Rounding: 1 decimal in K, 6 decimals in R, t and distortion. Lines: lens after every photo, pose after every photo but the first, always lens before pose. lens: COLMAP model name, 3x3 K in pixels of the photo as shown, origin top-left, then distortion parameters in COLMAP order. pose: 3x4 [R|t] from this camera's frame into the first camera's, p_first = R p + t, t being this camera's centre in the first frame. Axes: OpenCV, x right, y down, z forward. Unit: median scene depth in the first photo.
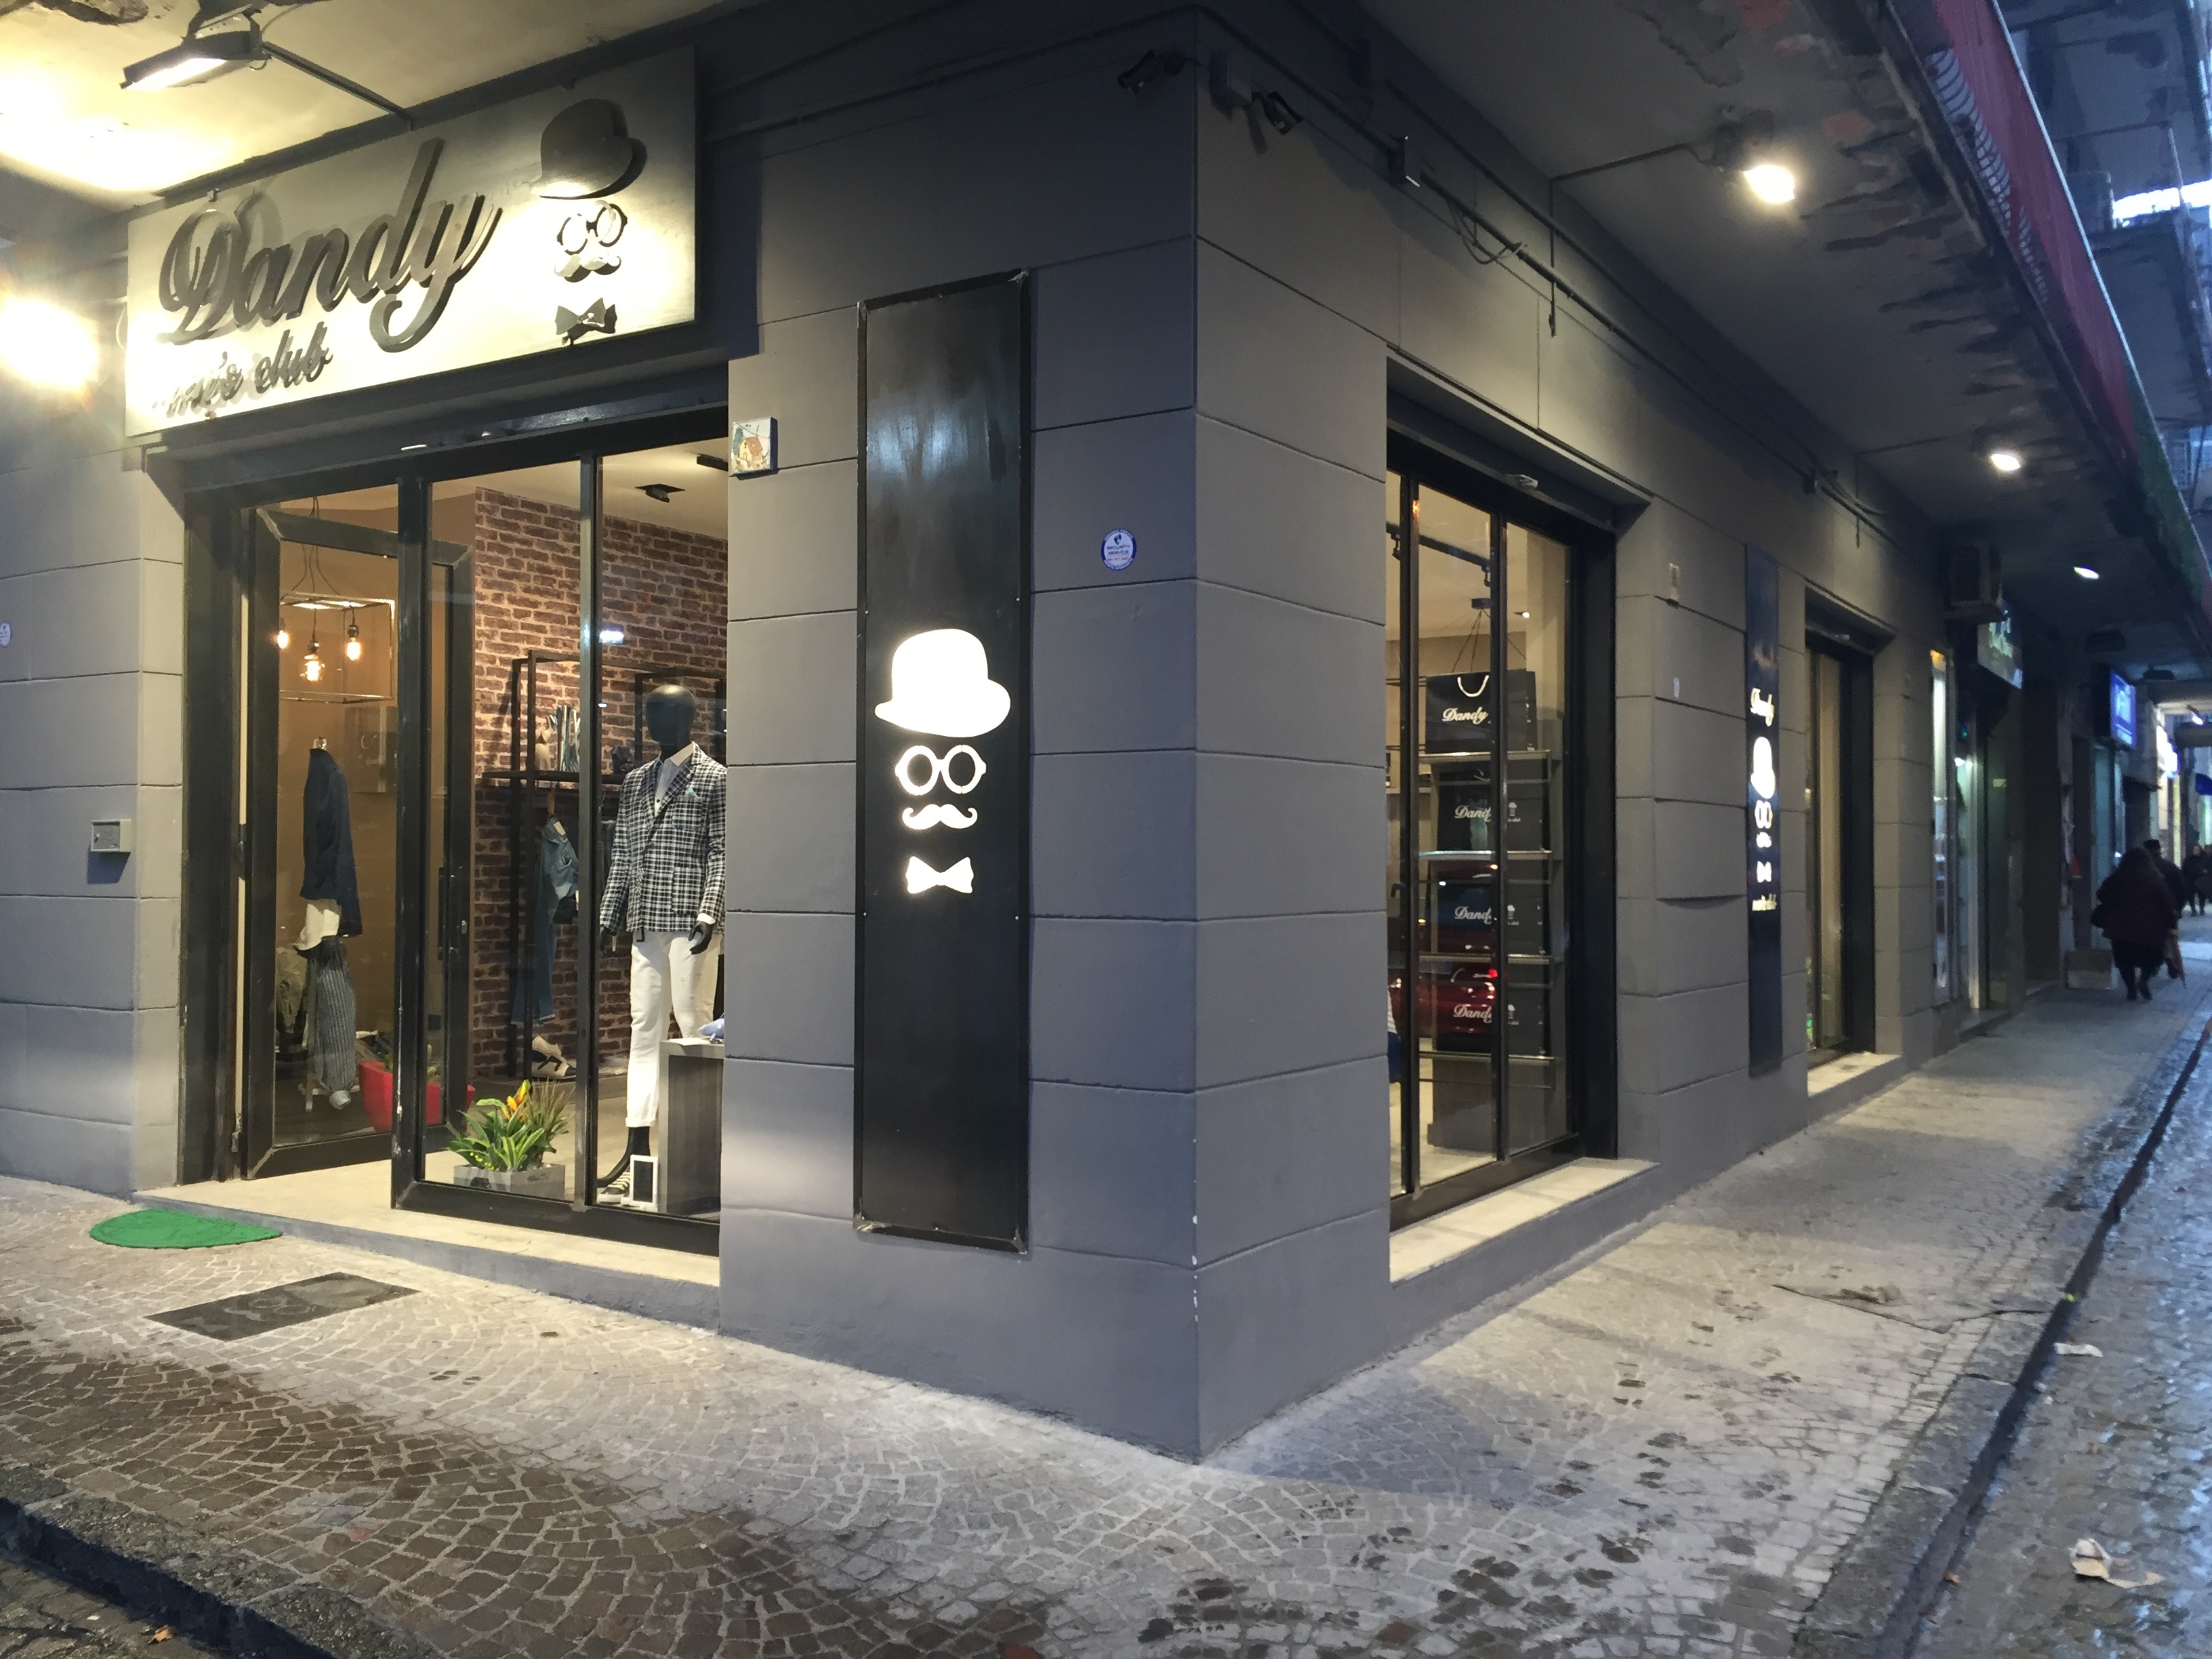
lens RADIAL K [[1890.4, 0, 1092.7], [0, 1890.4, 819.0], [0, 0, 1]] dist [0.091153, -0.115290]
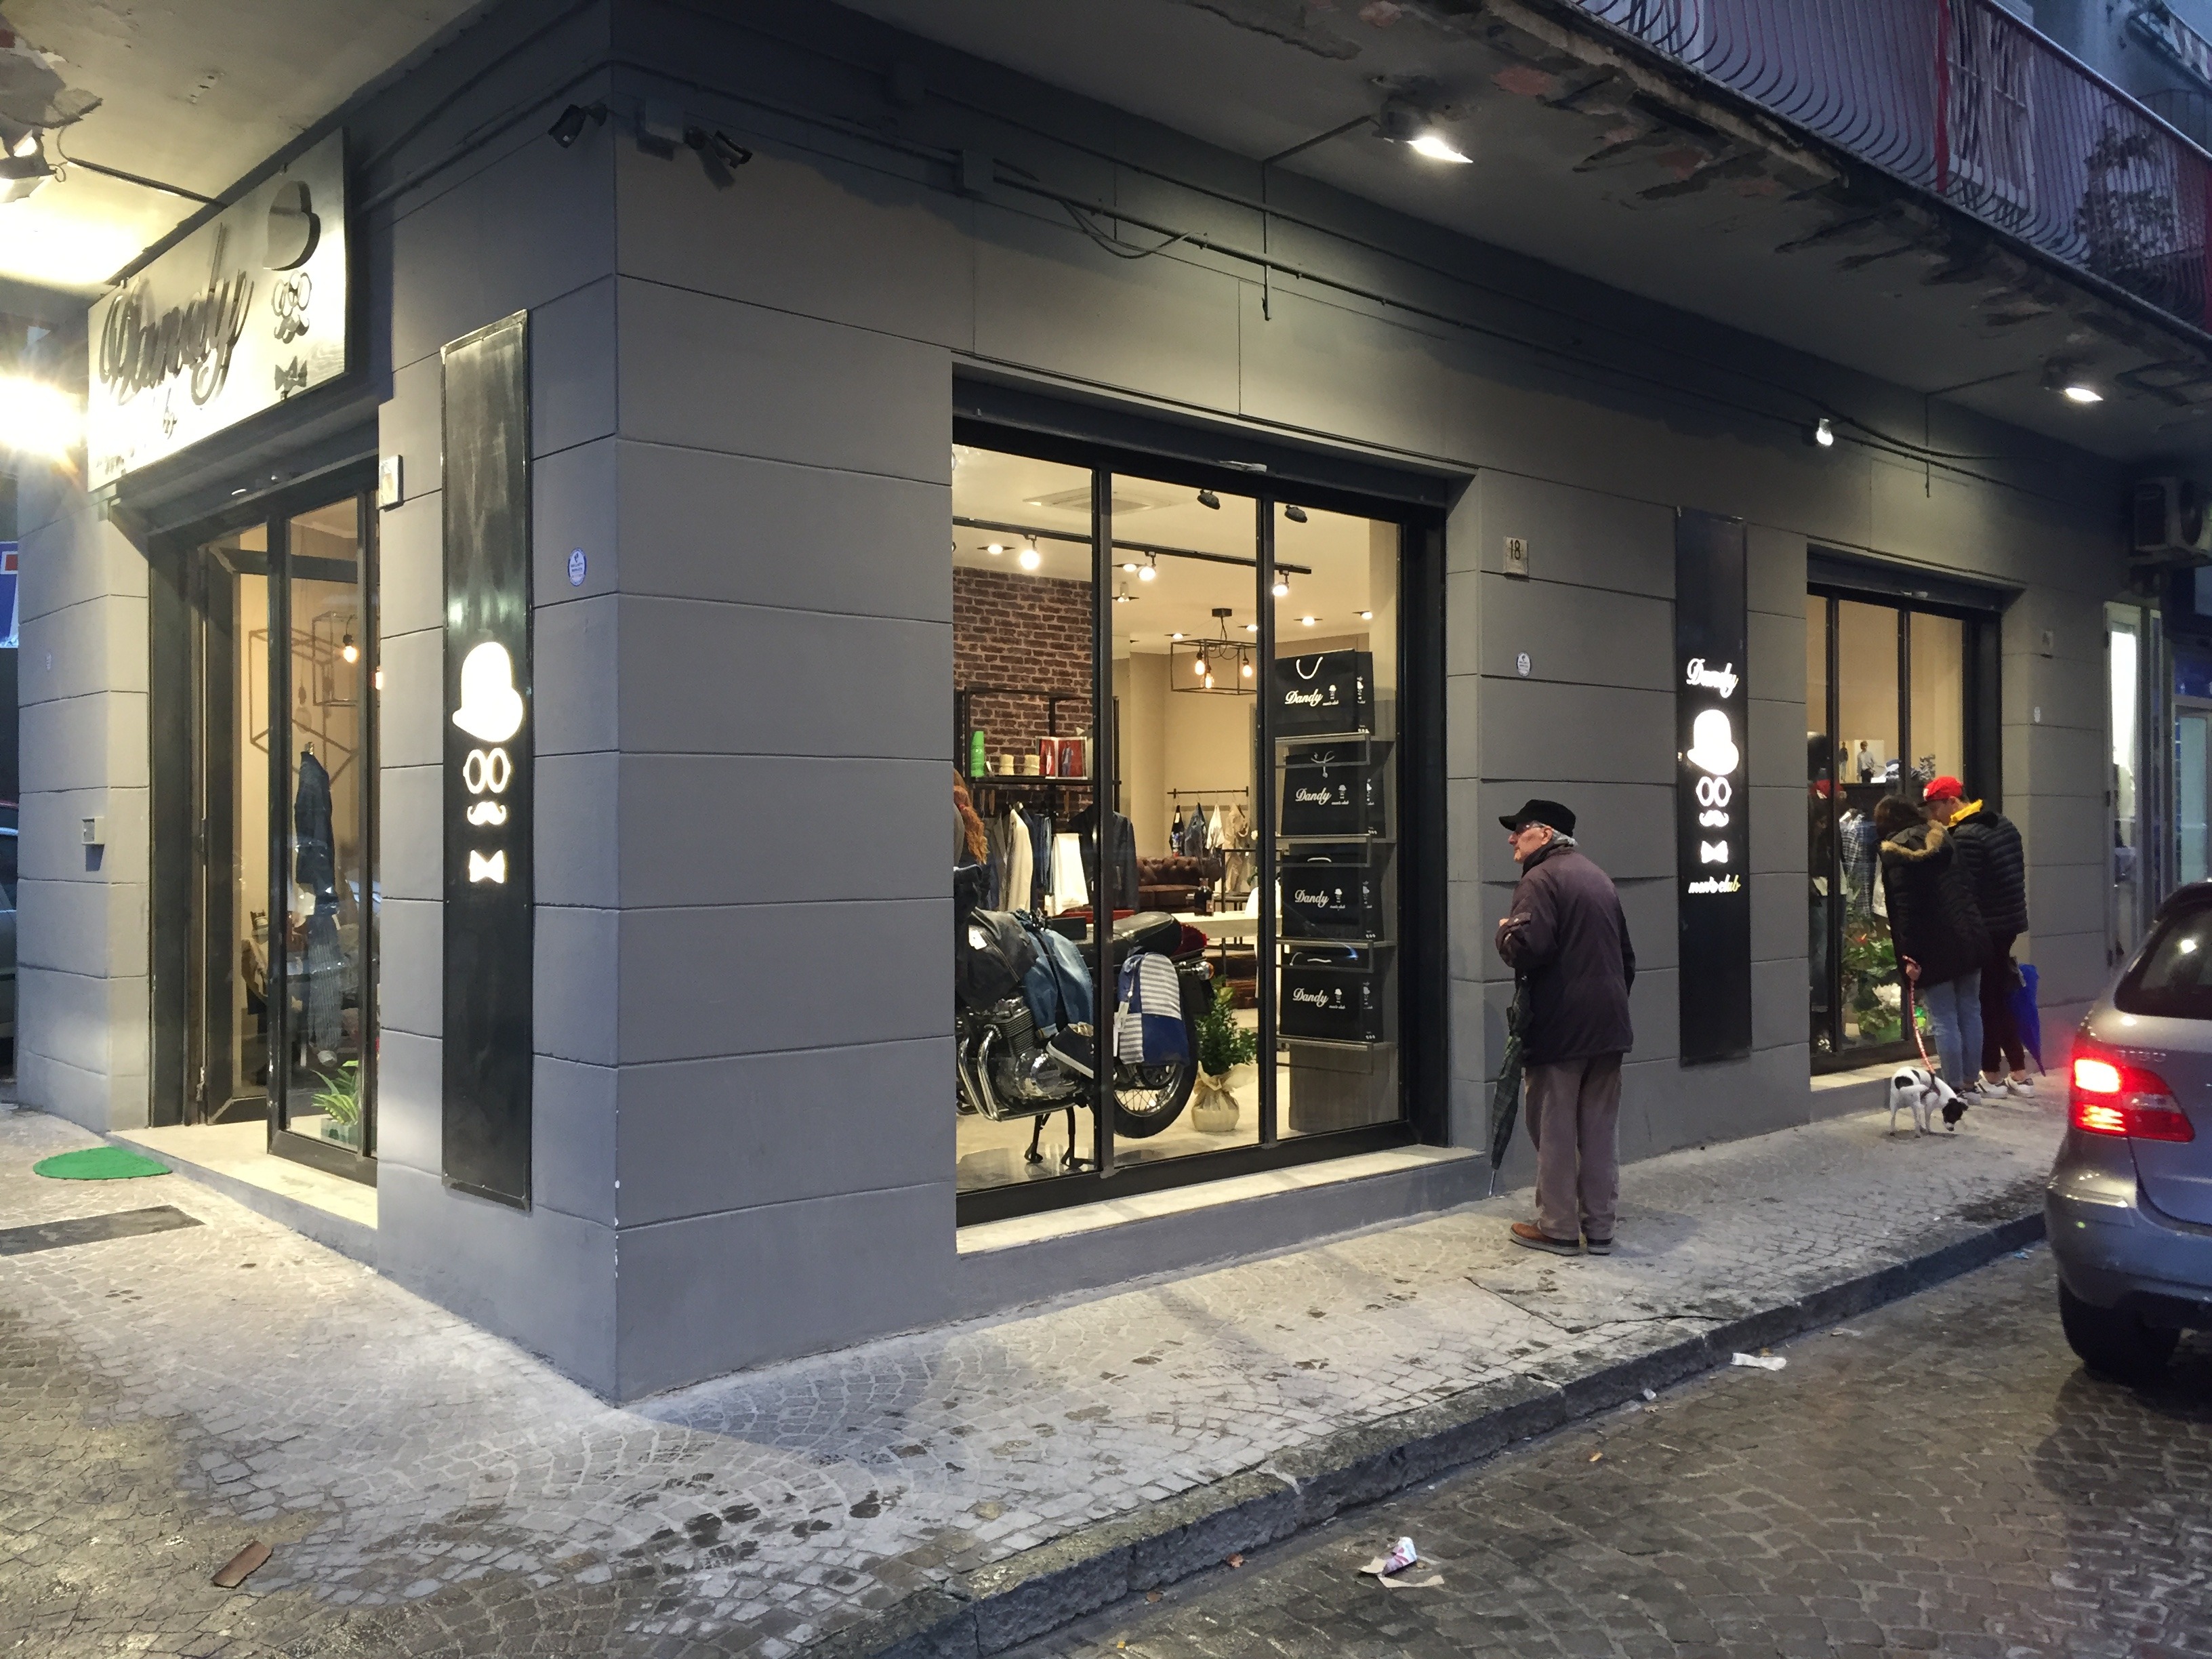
lens RADIAL K [[1890.4, 0, 1095.5], [0, 1890.4, 824.3], [0, 0, 1]] dist [0.091153, -0.115290]
pose [[0.968297, -0.008426, -0.249661, 0.494539], [0.012412, 0.999819, 0.014396, -0.006088], [0.249495, -0.017039, 0.968226, 0.013760]]
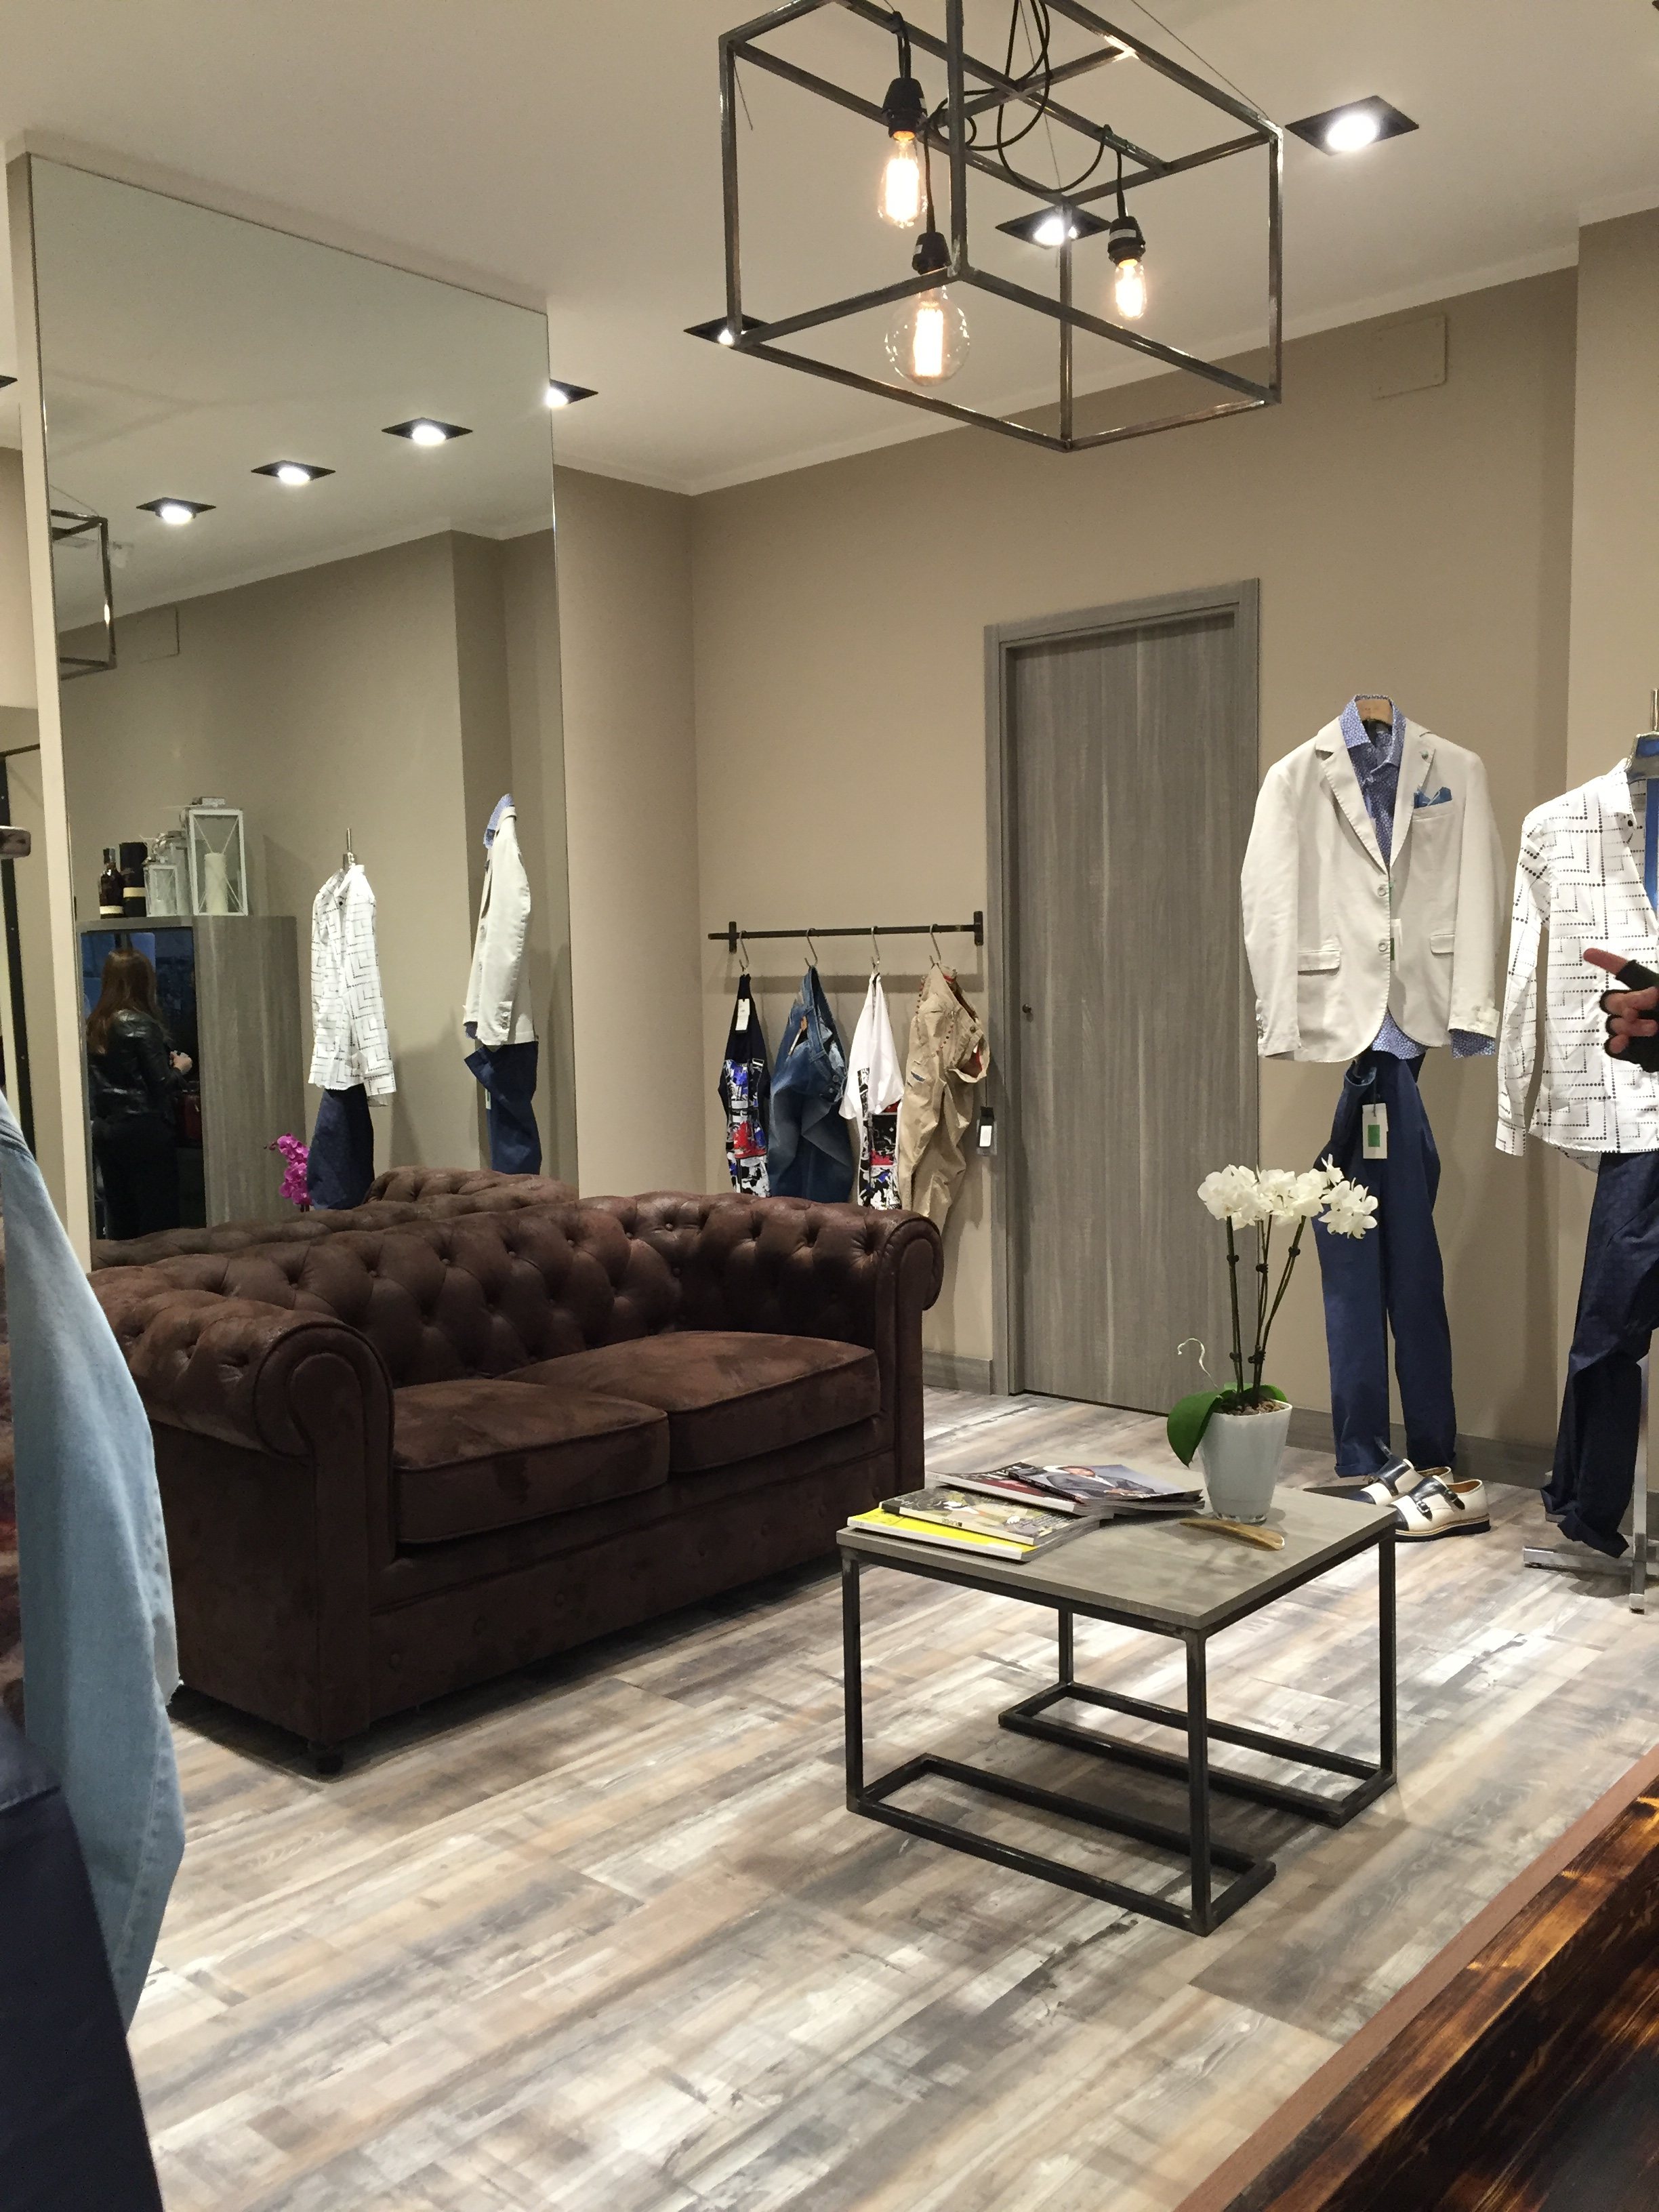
lens RADIAL K [[1890.4, 0, 839.3], [0, 1890.4, 1098.4], [0, 0, 1]] dist [0.091153, -0.115290]
pose [[0.989844, -0.012783, -0.141583, 0.000674], [0.026649, 0.994978, 0.096478, -0.021171], [0.139639, -0.099271, 0.985214, 2.257887]]
